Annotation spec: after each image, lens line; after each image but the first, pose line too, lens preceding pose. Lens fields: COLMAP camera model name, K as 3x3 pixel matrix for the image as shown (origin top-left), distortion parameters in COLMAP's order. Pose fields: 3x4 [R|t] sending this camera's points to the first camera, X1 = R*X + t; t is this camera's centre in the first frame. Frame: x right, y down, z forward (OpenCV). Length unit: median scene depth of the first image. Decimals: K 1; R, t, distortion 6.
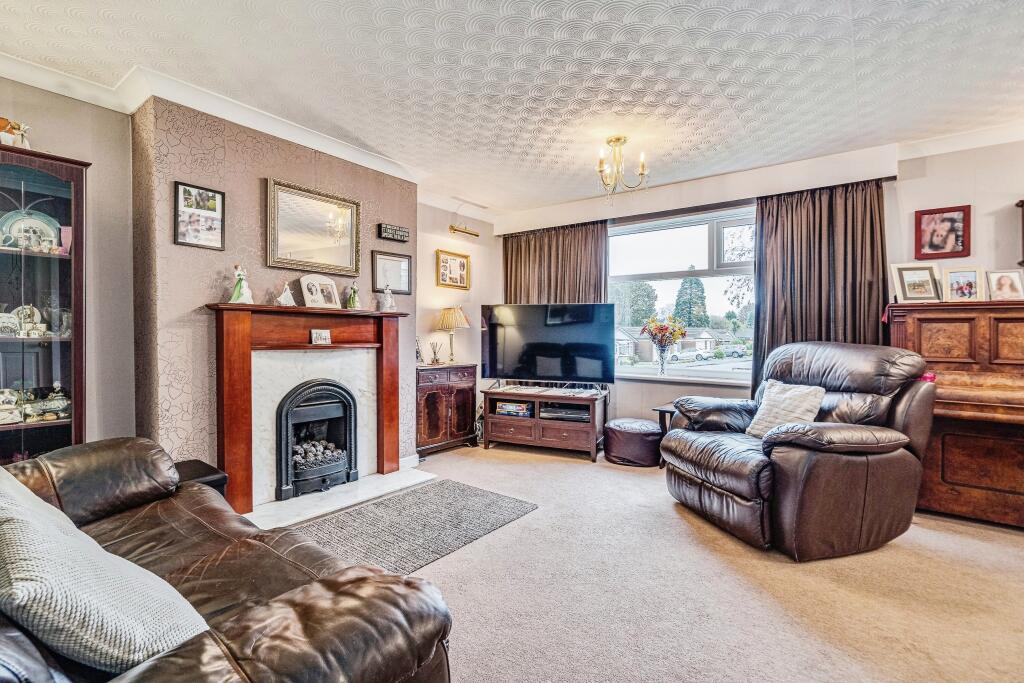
lens RADIAL K [[481.3, 0, 513.1], [0, 481.3, 338.5], [0, 0, 1]] dist [0.001407, 0.000283]
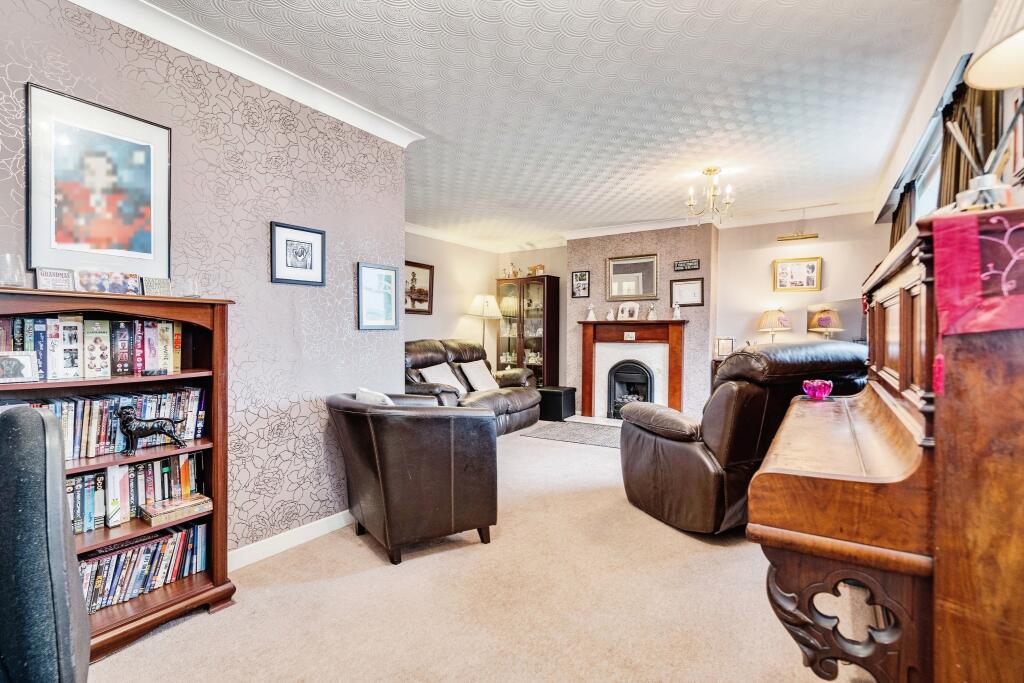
lens RADIAL K [[481.3, 0, 512.2], [0, 481.3, 344.0], [0, 0, 1]] dist [0.001407, 0.000283]
pose [[0.094134, 0.004294, -0.995550, 1.322266], [-0.003377, 0.999986, 0.003993, 0.019822], [0.995554, 0.002986, 0.094147, 0.378170]]
